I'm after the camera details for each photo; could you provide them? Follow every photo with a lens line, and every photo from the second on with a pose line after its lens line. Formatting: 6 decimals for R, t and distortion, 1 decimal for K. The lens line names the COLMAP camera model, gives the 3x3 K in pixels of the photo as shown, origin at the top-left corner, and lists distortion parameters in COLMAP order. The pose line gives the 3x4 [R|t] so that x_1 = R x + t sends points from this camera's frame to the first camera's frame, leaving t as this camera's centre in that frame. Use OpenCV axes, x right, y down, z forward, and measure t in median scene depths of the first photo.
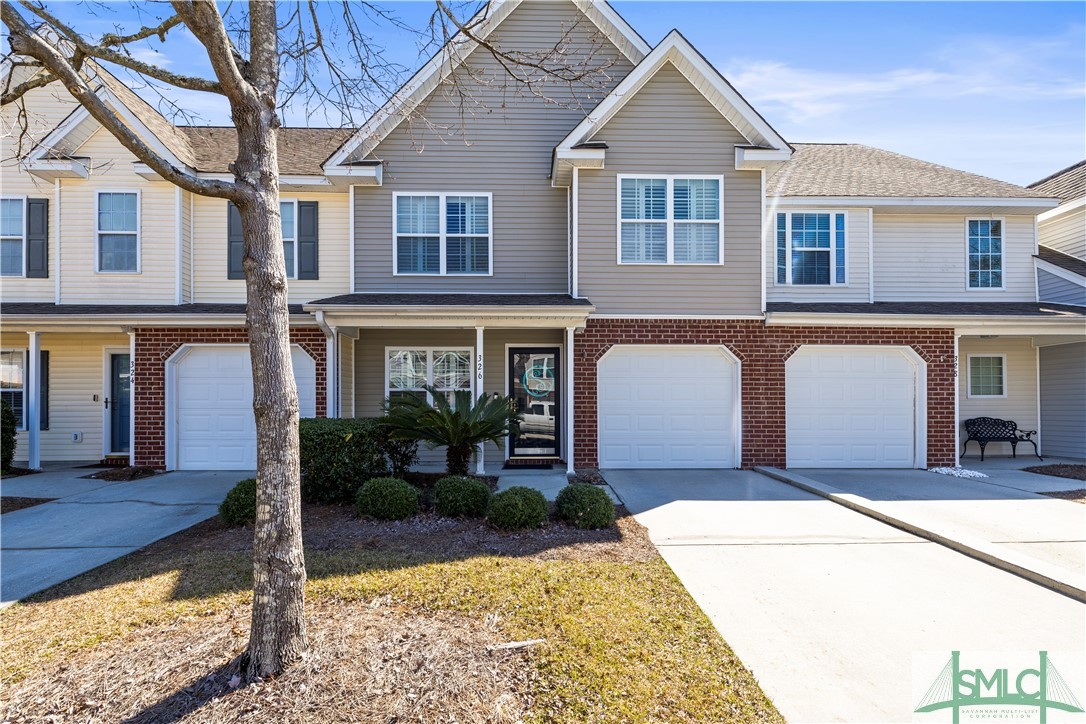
lens RADIAL K [[457.2, 0, 551.2], [0, 457.2, 398.6], [0, 0, 1]] dist [-0.009119, 0.001170]
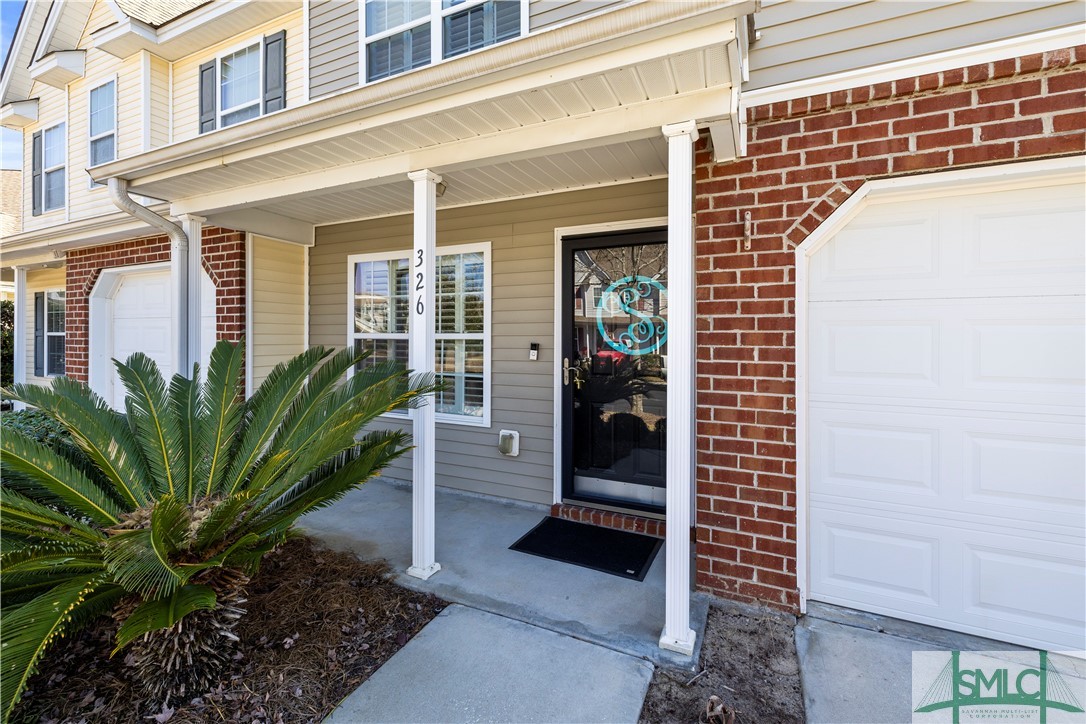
lens RADIAL K [[468.8, 0, 535.0], [0, 468.8, 336.2], [0, 0, 1]] dist [0.002985, 0.000216]
pose [[0.888223, 0.005002, -0.459385, 0.089872], [-0.000927, 0.999958, 0.009096, -0.026856], [0.459411, -0.007653, 0.888191, 0.655246]]
